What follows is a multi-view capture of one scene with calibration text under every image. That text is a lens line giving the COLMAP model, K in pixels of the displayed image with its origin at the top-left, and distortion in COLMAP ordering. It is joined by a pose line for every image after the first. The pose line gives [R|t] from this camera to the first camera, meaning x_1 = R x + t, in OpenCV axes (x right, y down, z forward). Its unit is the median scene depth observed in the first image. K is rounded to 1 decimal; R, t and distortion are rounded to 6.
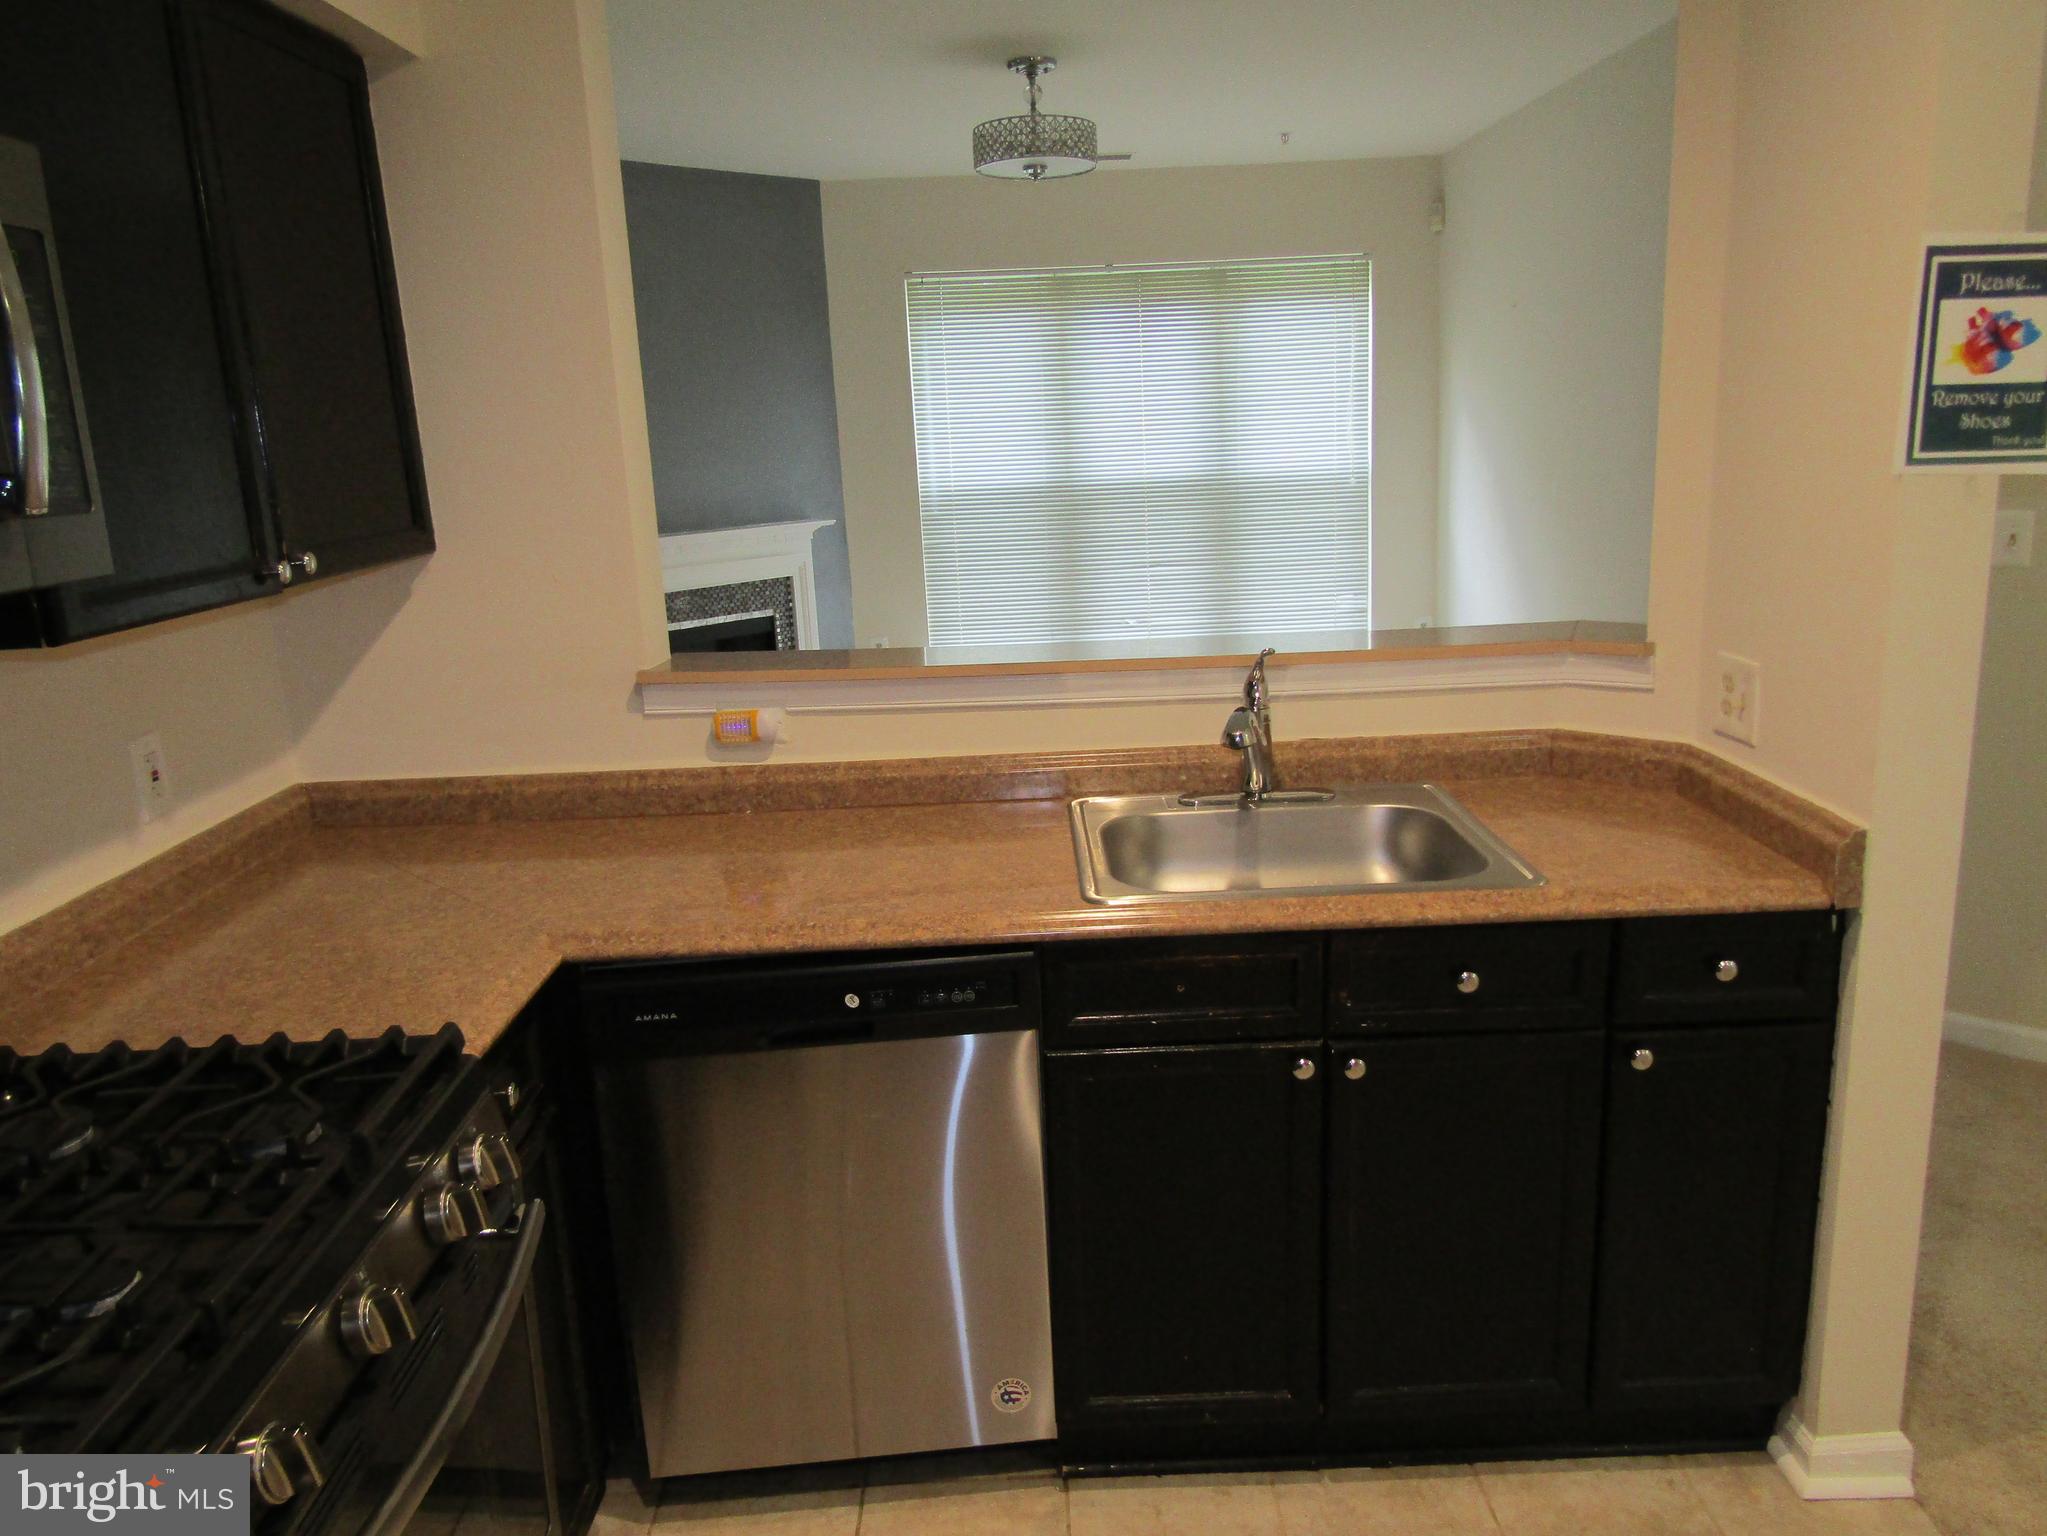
lens RADIAL K [[1464.4, 0, 1019.9], [0, 1464.4, 770.0], [0, 0, 1]] dist [0.003006, -0.003289]
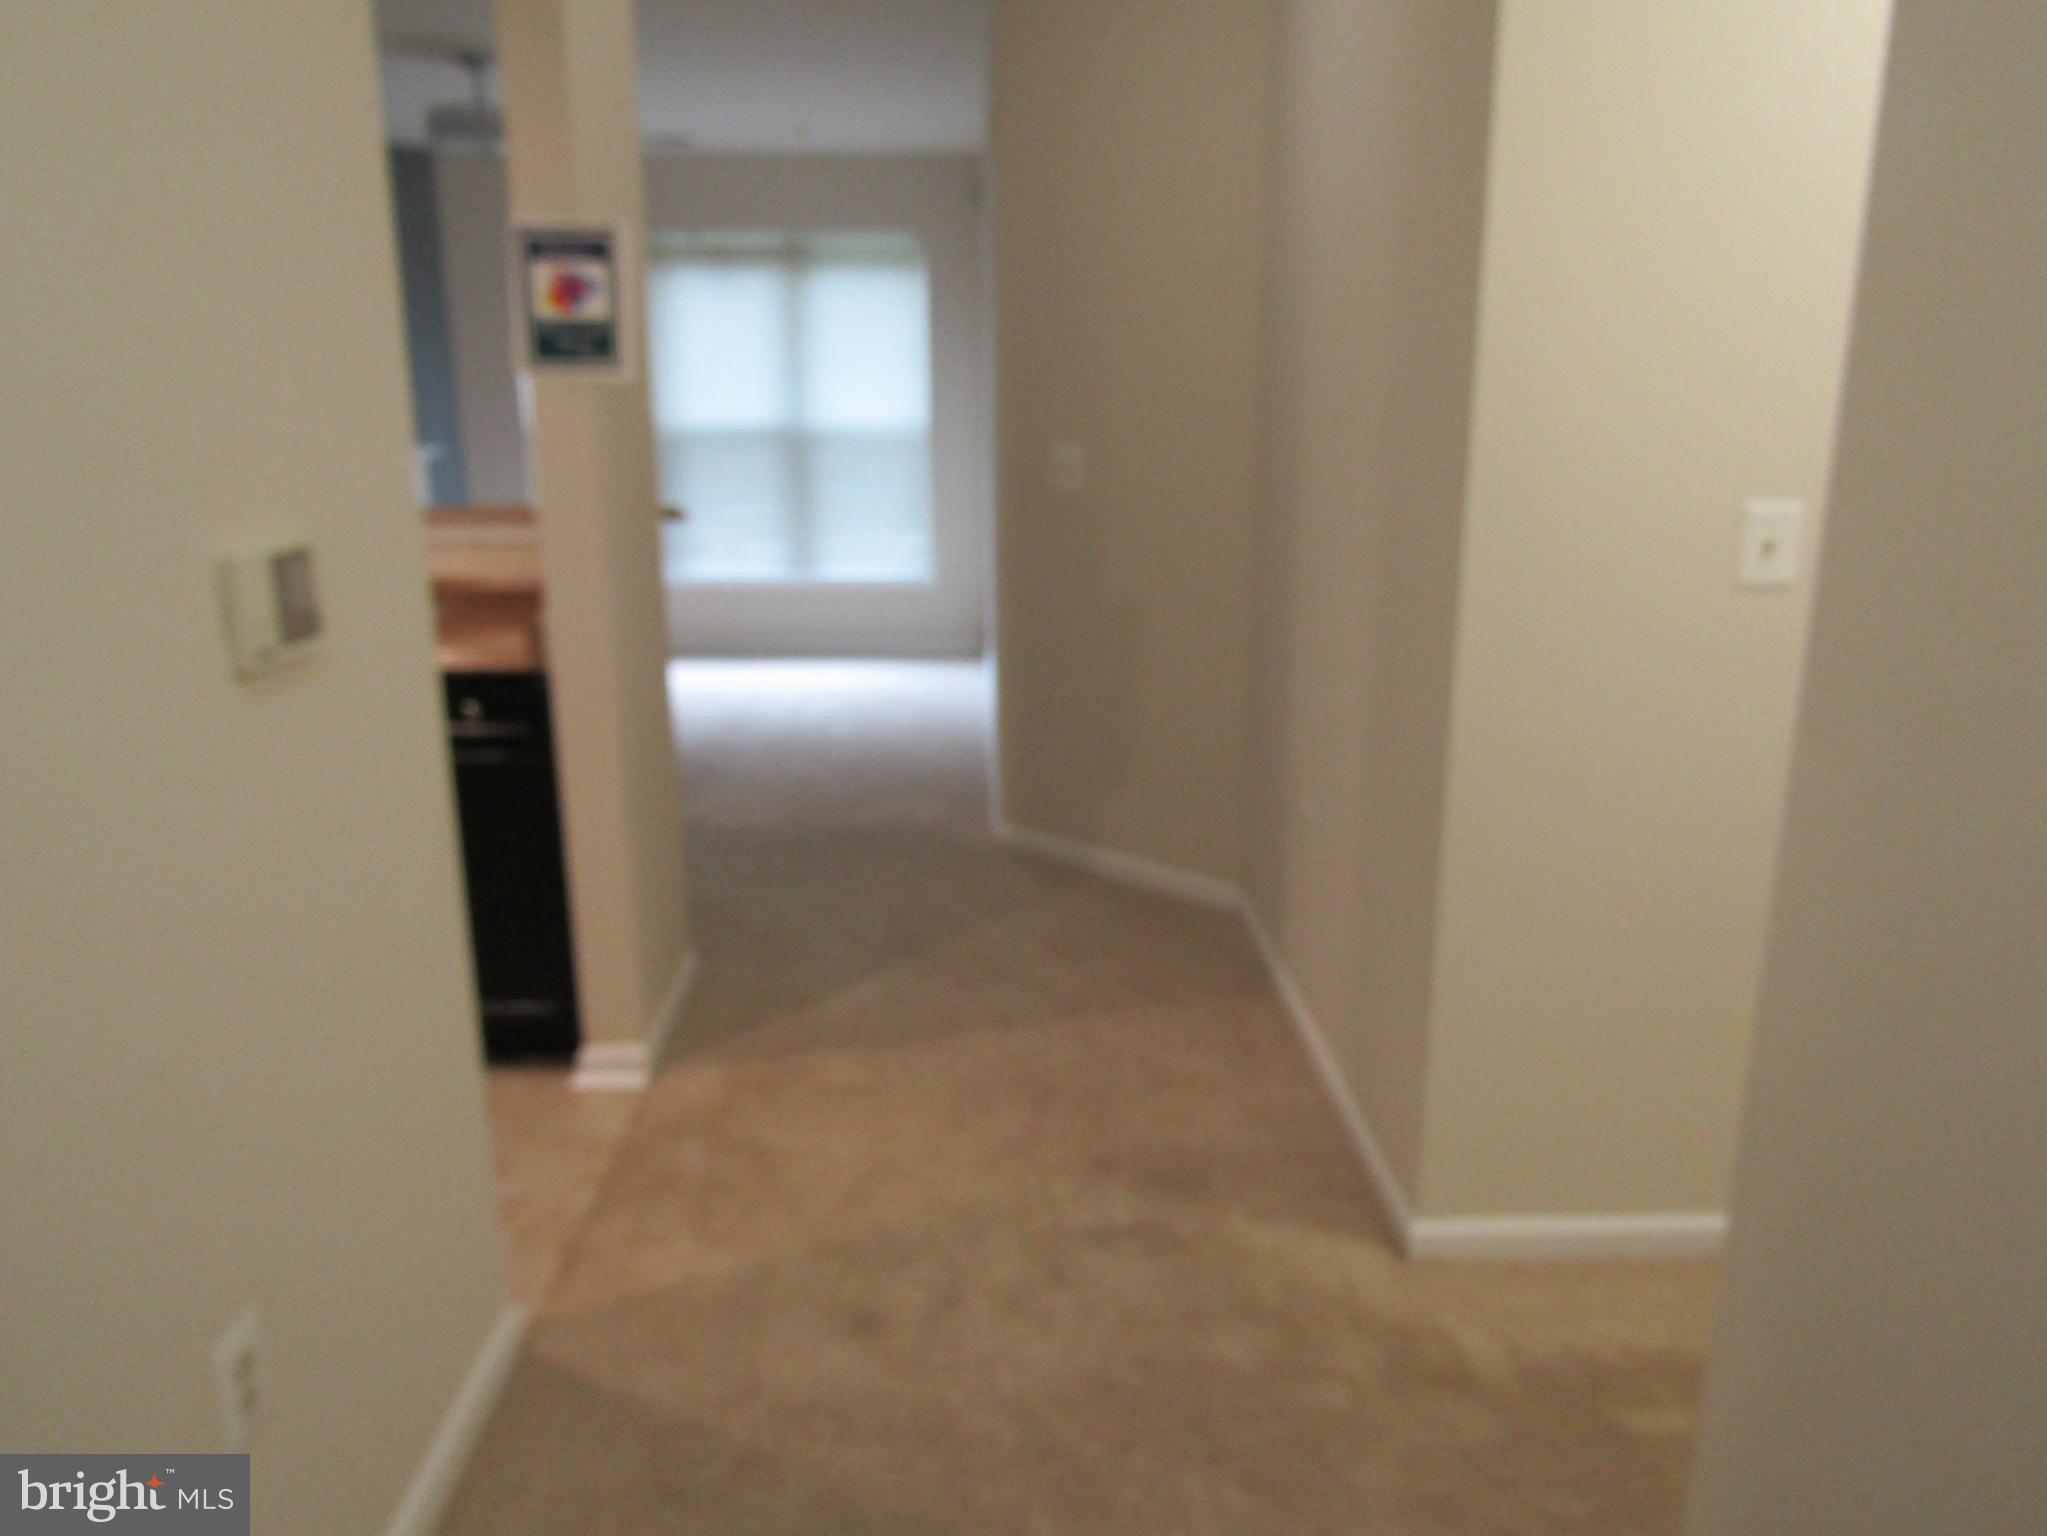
lens RADIAL K [[1464.4, 0, 1018.2], [0, 1464.4, 761.4], [0, 0, 1]] dist [0.003006, -0.003289]
pose [[0.998581, 0.043265, 0.031055, 0.296329], [-0.043517, 0.999025, 0.007458, 0.045753], [-0.030702, -0.008798, 0.999490, -0.150920]]
